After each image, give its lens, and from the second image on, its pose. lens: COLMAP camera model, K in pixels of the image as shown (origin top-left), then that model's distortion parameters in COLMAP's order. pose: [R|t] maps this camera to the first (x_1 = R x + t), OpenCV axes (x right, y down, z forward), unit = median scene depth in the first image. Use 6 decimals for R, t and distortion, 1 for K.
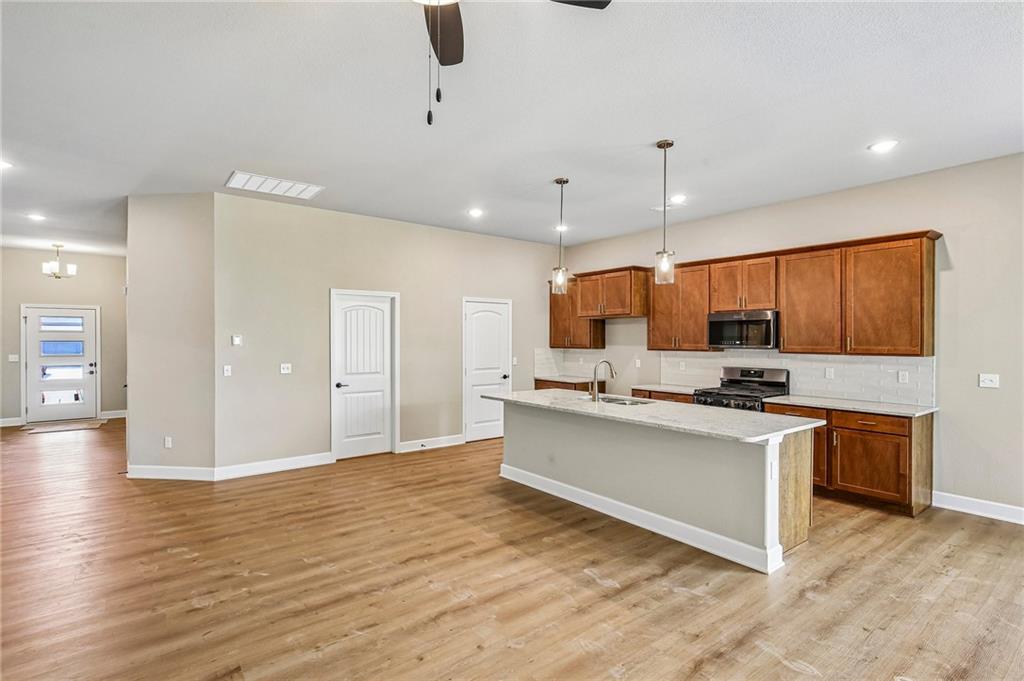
lens RADIAL K [[495.3, 0, 501.9], [0, 495.3, 341.2], [0, 0, 1]] dist [0.003132, 0.000167]
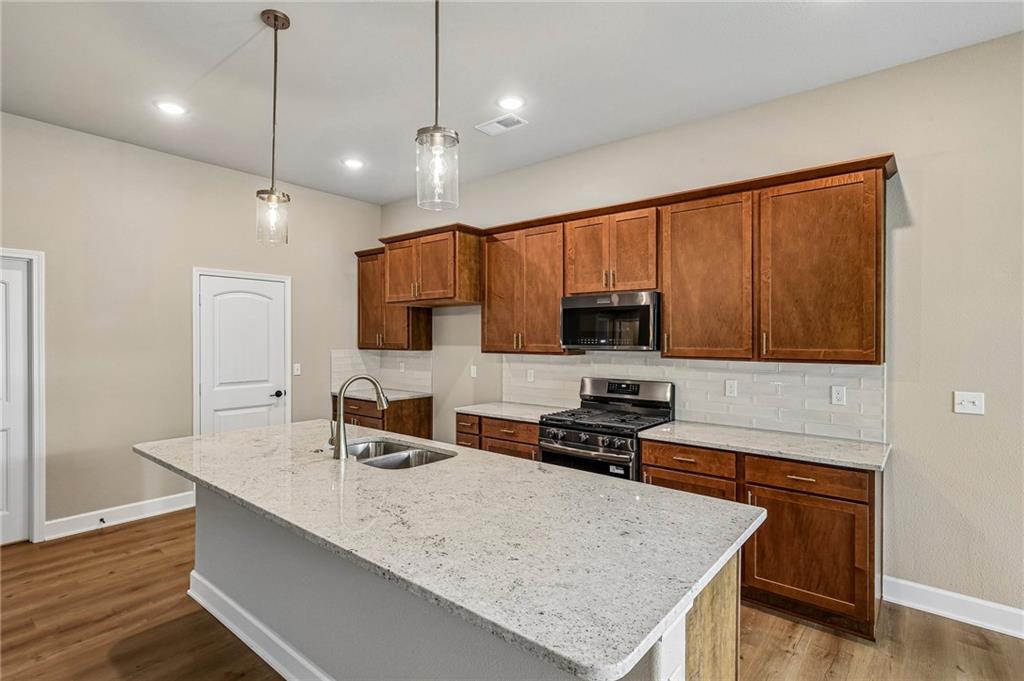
lens RADIAL K [[515.0, 0, 514.3], [0, 515.0, 338.9], [0, 0, 1]] dist [0.004353, 0.000140]
pose [[0.967187, 0.000407, 0.254066, 0.190468], [-0.000156, 0.999999, -0.001010, 0.000153], [-0.254066, 0.000937, 0.967186, 0.374014]]
